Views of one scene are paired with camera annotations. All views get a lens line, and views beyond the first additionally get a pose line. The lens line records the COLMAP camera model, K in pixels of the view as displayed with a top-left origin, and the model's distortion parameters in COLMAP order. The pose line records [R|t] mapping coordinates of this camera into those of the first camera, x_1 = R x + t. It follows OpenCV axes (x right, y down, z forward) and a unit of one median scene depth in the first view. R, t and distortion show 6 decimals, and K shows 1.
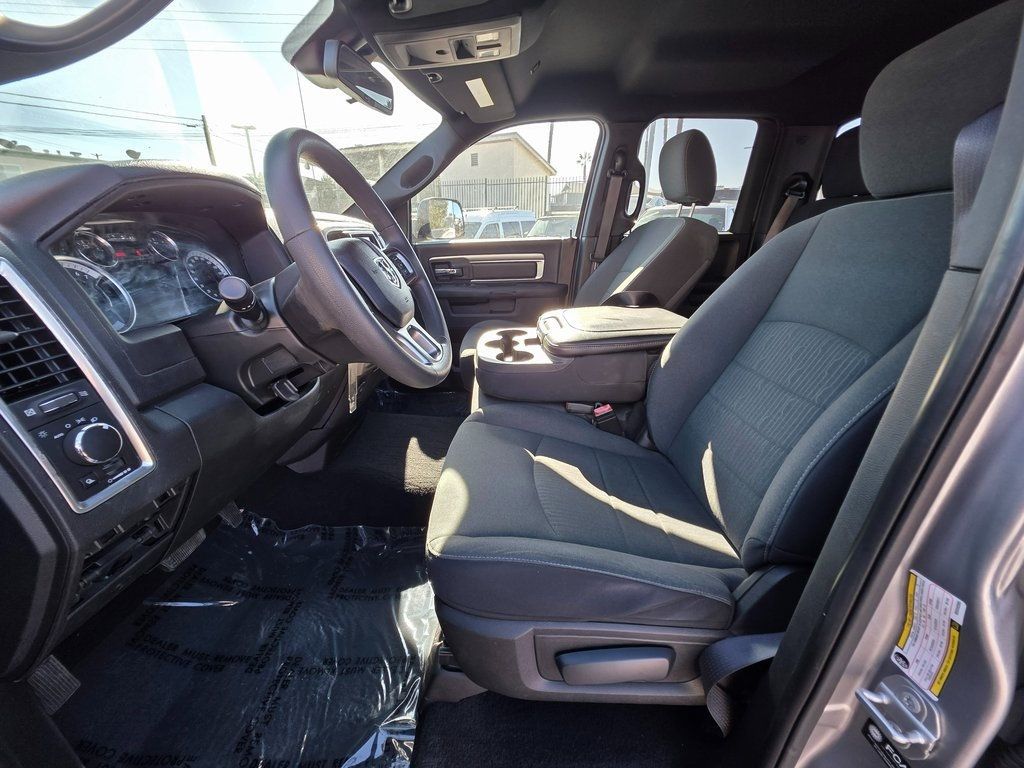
lens RADIAL K [[404.9, 0, 516.5], [0, 404.9, 379.7], [0, 0, 1]] dist [0.001998, -0.000018]
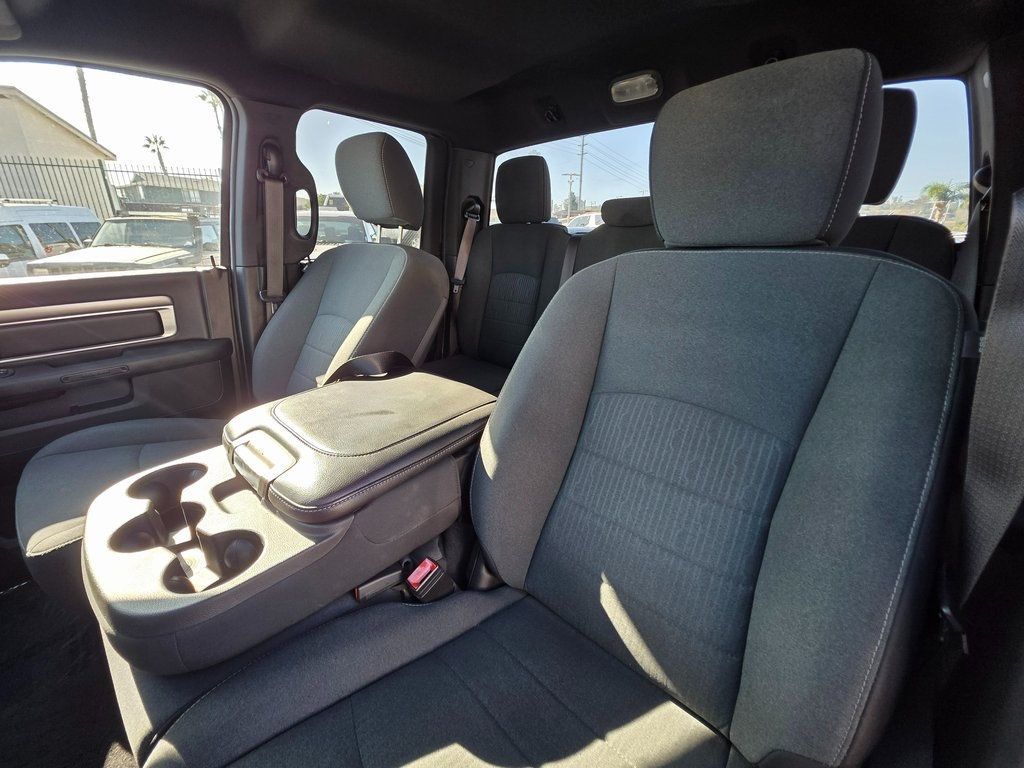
lens RADIAL K [[404.9, 0, 516.5], [0, 404.9, 379.7], [0, 0, 1]] dist [0.001998, -0.000018]
pose [[0.687788, -0.235998, 0.686478, -0.023735], [0.243734, 0.965856, 0.087844, -0.134426], [-0.683770, 0.106899, 0.721825, 0.253512]]
